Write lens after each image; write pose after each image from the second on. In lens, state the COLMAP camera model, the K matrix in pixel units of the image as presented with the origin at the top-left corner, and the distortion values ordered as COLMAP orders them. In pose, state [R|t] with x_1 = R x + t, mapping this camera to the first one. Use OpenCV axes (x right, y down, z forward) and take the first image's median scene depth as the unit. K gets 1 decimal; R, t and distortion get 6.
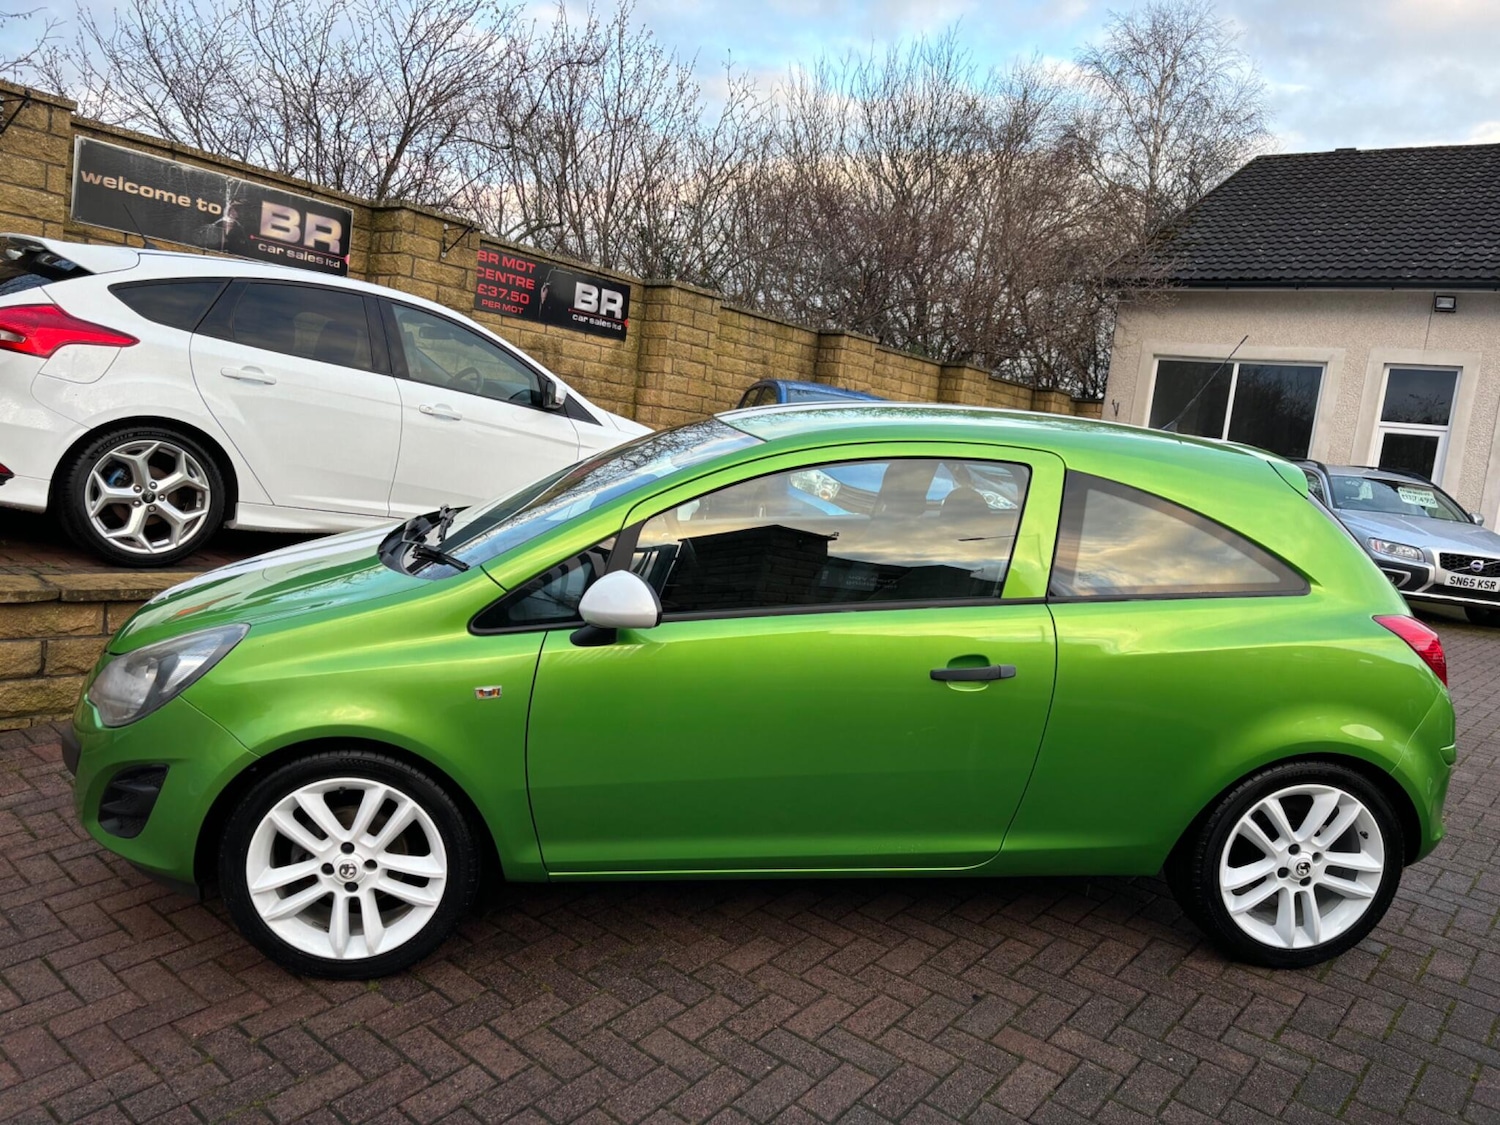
lens RADIAL K [[1138.3, 0, 744.5], [0, 1138.3, 561.3], [0, 0, 1]] dist [0.030764, -0.004708]
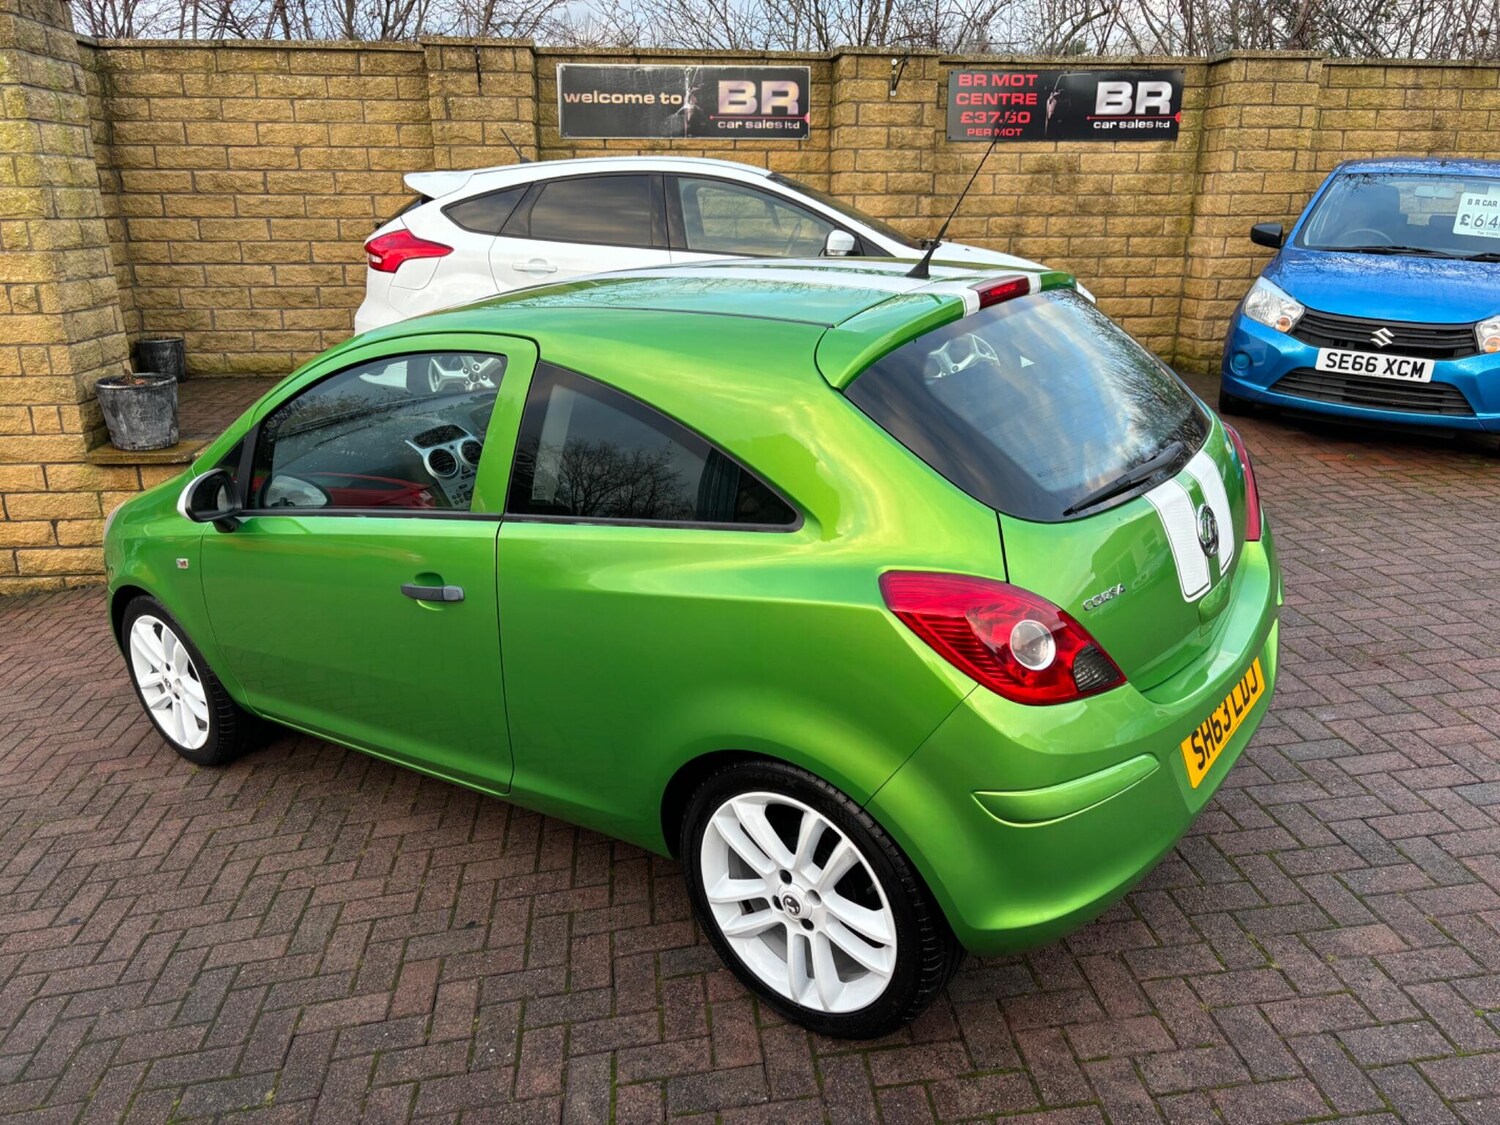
lens RADIAL K [[1138.2, 0, 738.8], [0, 1138.2, 554.0], [0, 0, 1]] dist [0.046995, -0.042819]
pose [[0.702711, 0.089769, -0.705790, 0.395120], [0.015706, 0.989809, 0.141532, -0.022955], [0.711302, -0.110541, 0.694140, 0.206110]]
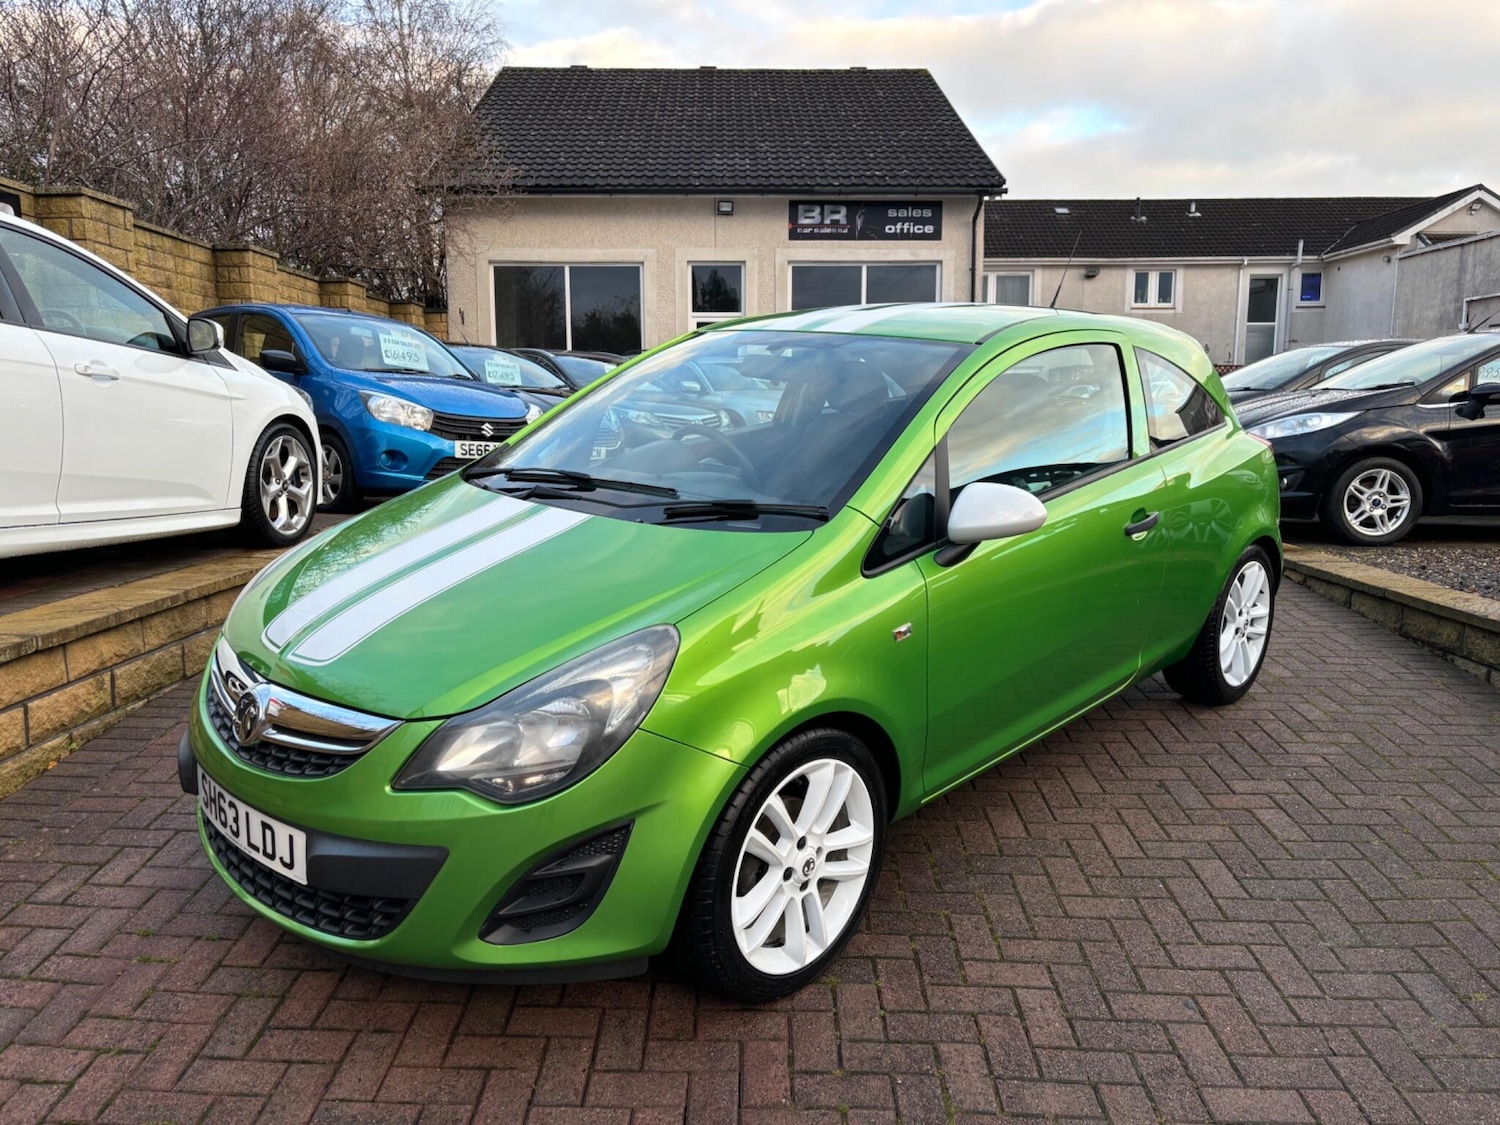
lens RADIAL K [[1137.6, 0, 745.0], [0, 1137.6, 557.5], [0, 0, 1]] dist [0.026542, -0.009440]
pose [[0.769958, -0.201190, 0.605547, -0.322658], [0.156716, 0.979550, 0.126185, -0.031329], [-0.618550, -0.002258, 0.785742, 0.124879]]
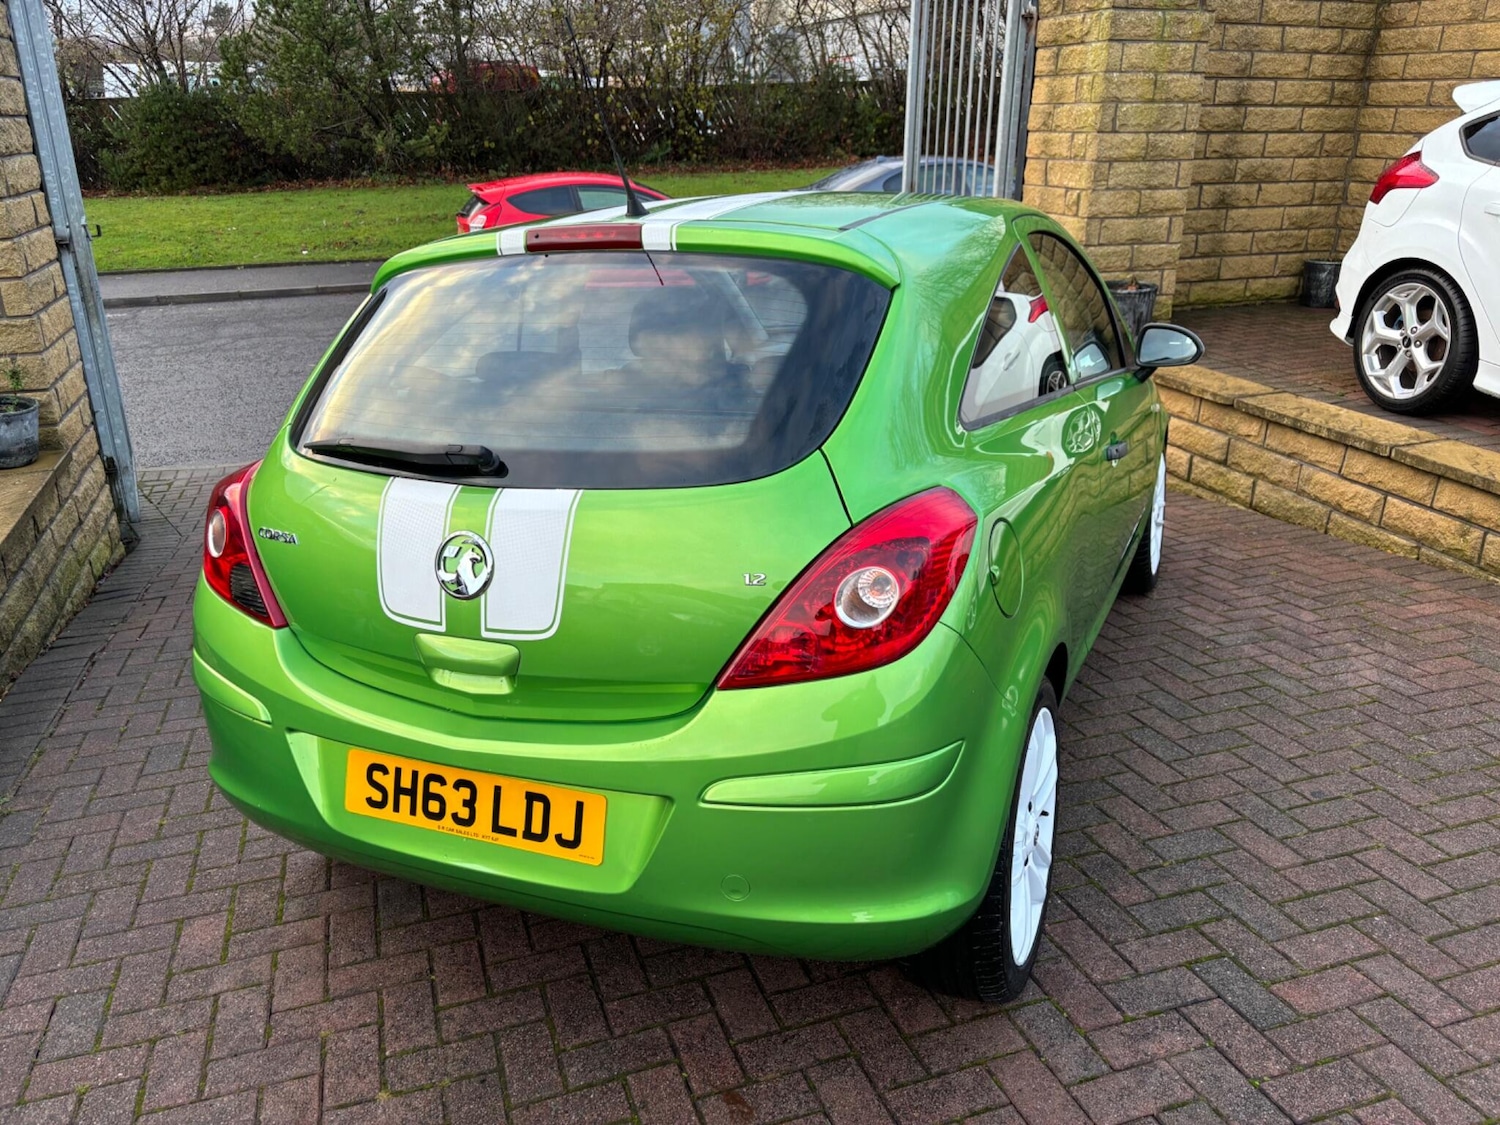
lens RADIAL K [[1130.6, 0, 738.0], [0, 1130.6, 569.6], [0, 0, 1]] dist [0.055663, -0.060592]
pose [[-0.515454, 0.203665, -0.832363, 0.433534], [-0.151512, 0.934381, 0.322454, -0.068765], [0.843416, 0.292323, -0.450773, 0.674430]]
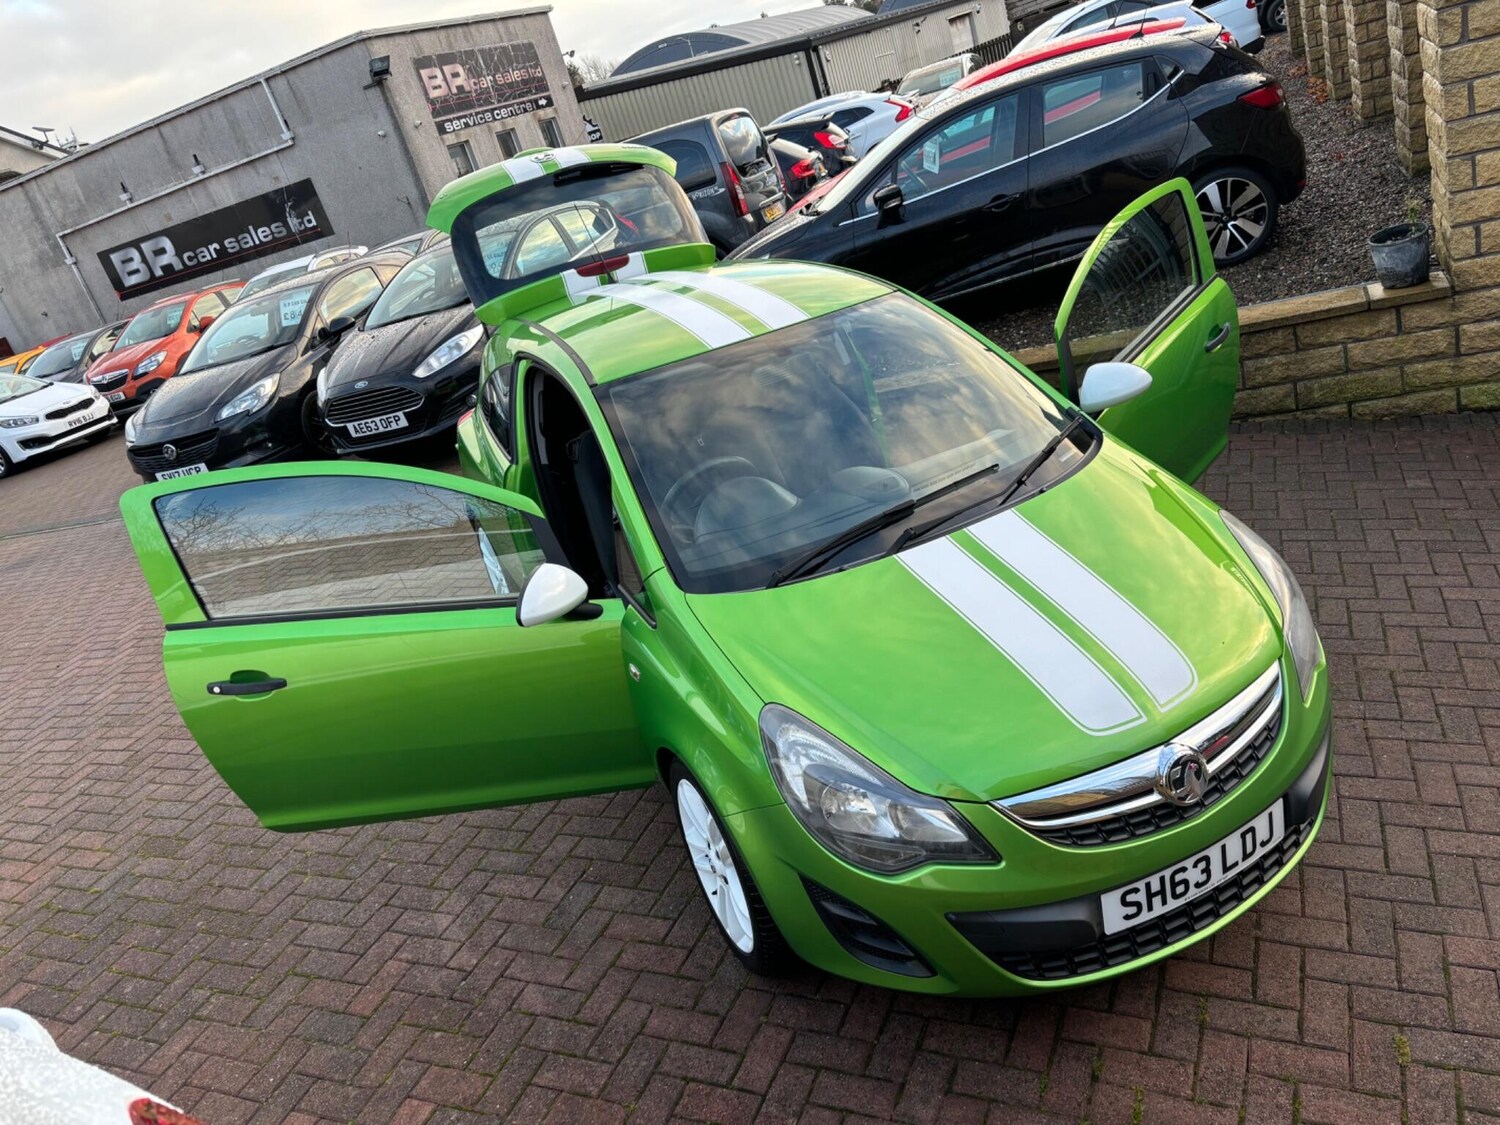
lens RADIAL K [[1131.2, 0, 755.3], [0, 1131.2, 556.6], [0, 0, 1]] dist [0.030040, 0.000108]
pose [[-0.329354, -0.385144, 0.862085, -0.458516], [0.341835, 0.802453, 0.489099, -0.218045], [-0.880156, 0.455777, -0.132636, 0.576567]]
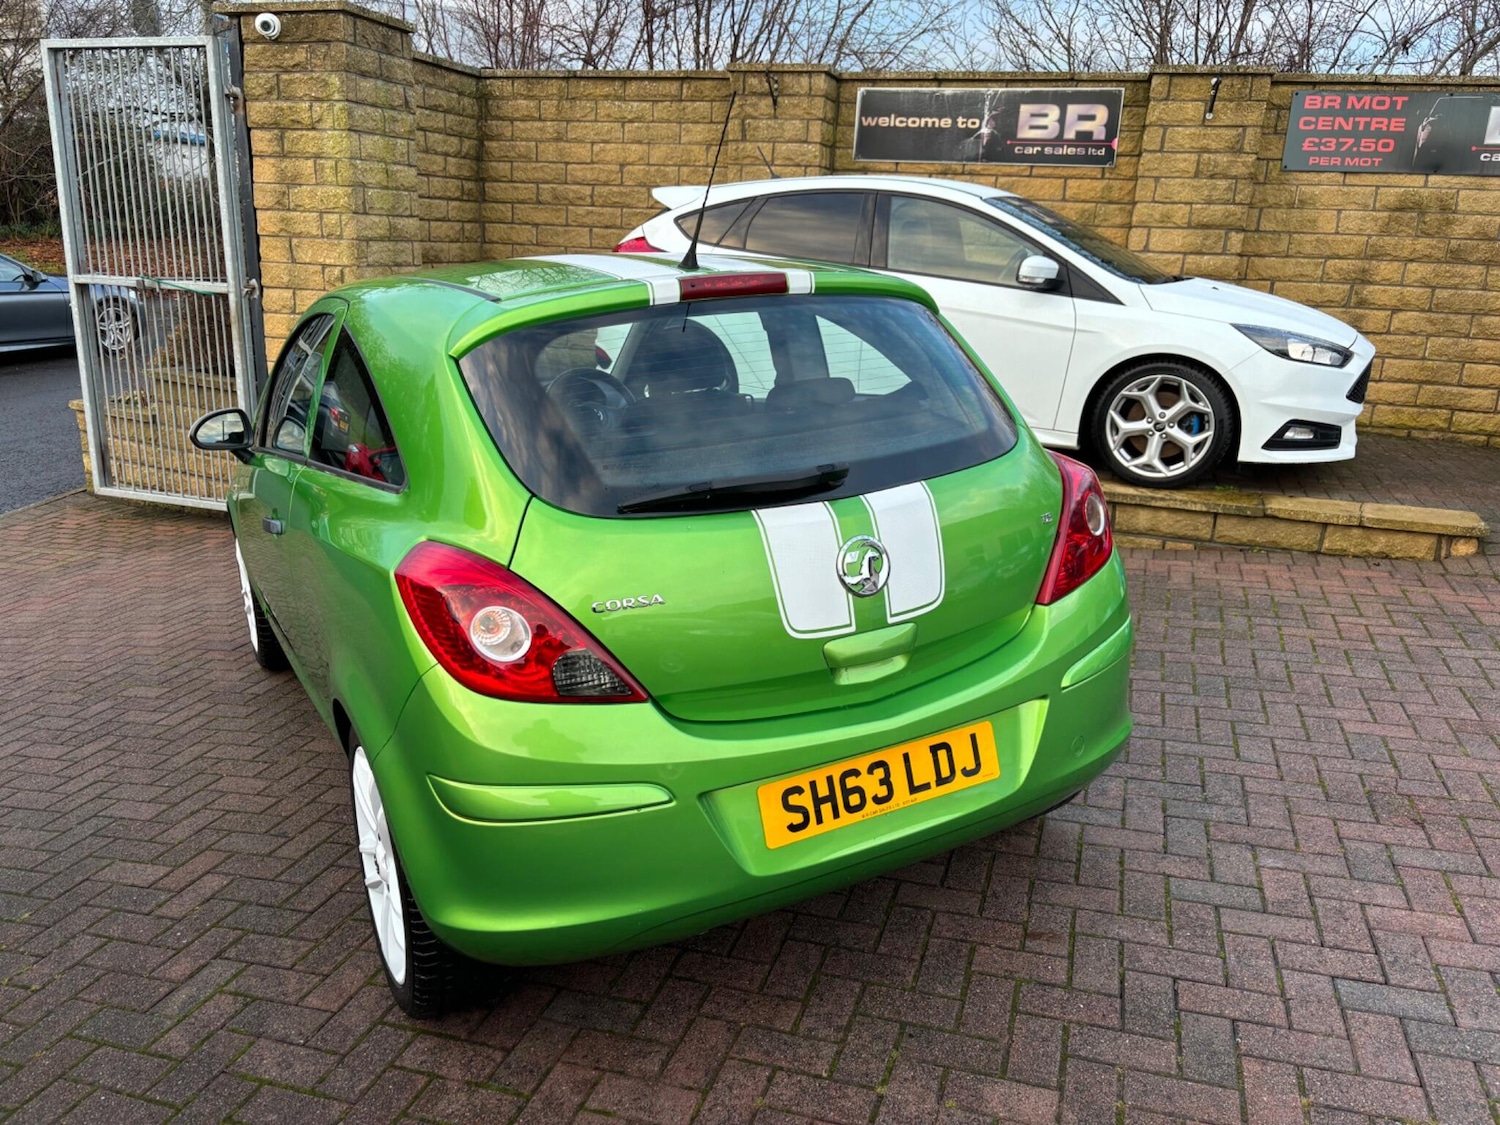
lens RADIAL K [[1139.5, 0, 741.2], [0, 1139.5, 556.2], [0, 0, 1]] dist [0.005089, 0.035591]
pose [[0.361127, 0.152672, -0.919934, 0.500513], [-0.092229, 0.987518, 0.127683, -0.016847], [0.927944, 0.038735, 0.370700, 0.388244]]
